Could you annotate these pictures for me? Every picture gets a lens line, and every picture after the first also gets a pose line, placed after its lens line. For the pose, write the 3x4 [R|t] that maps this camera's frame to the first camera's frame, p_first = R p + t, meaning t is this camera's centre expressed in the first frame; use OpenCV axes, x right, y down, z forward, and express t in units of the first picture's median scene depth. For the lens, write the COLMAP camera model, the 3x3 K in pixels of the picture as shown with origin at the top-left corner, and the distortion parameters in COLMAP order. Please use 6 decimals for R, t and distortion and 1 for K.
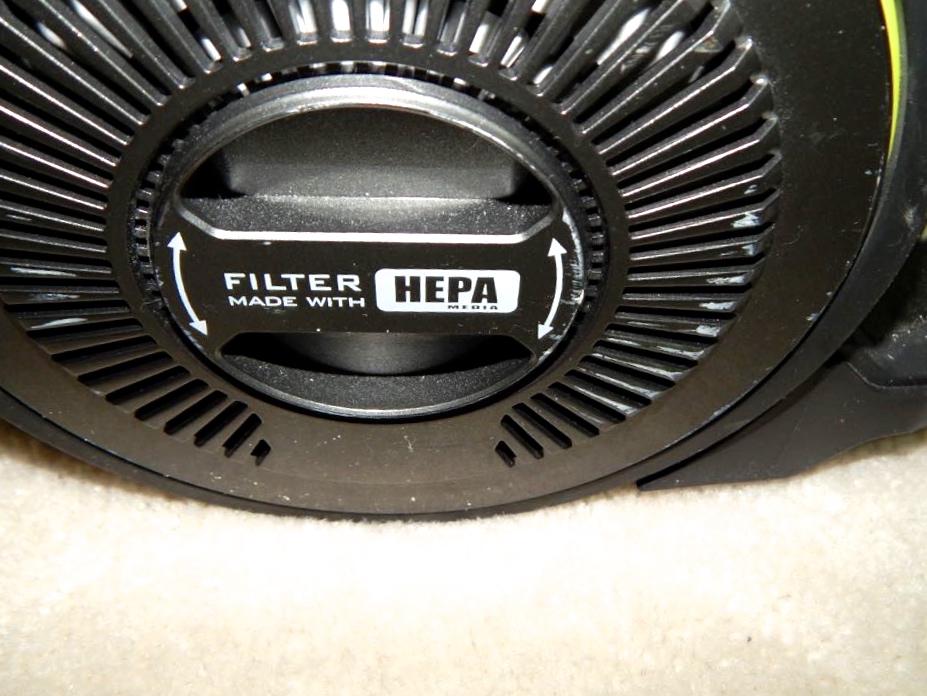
lens RADIAL K [[764.4, 0, 463.5], [0, 764.4, 348.0], [0, 0, 1]] dist [-0.000925, -0.005462]
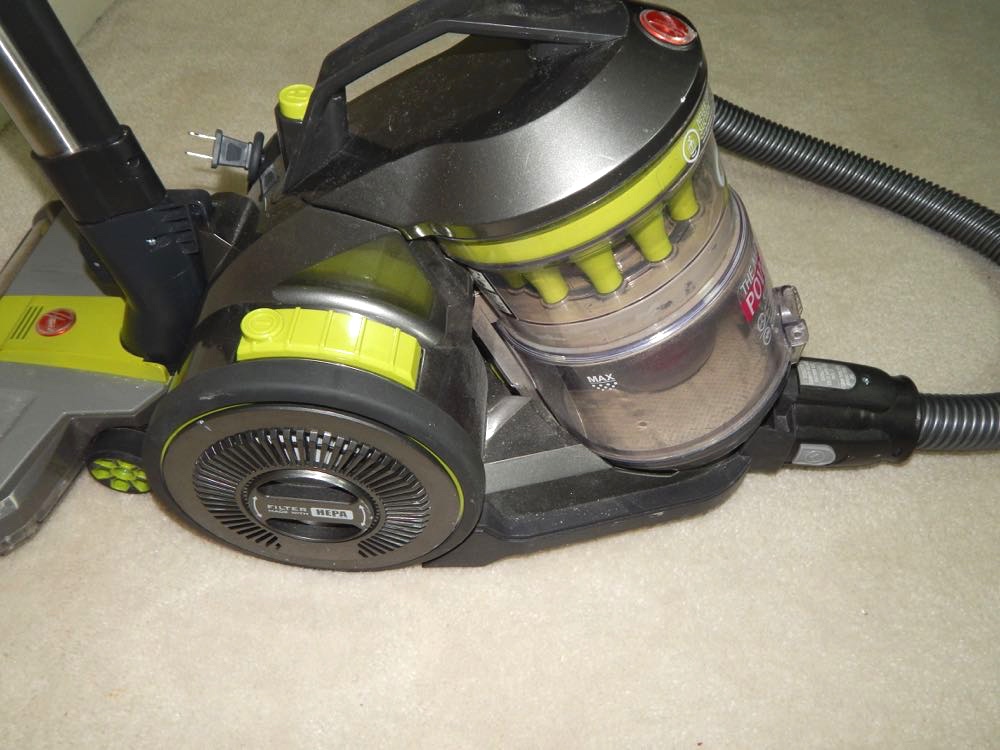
lens RADIAL K [[824.6, 0, 500.0], [0, 824.6, 375.0], [0, 0, 1]] dist [-0.000925, -0.005462]
pose [[0.996342, 0.075249, -0.040509, 0.677278], [-0.072979, 0.995822, 0.054882, -0.774133], [0.044470, -0.051724, 0.997671, -2.126835]]
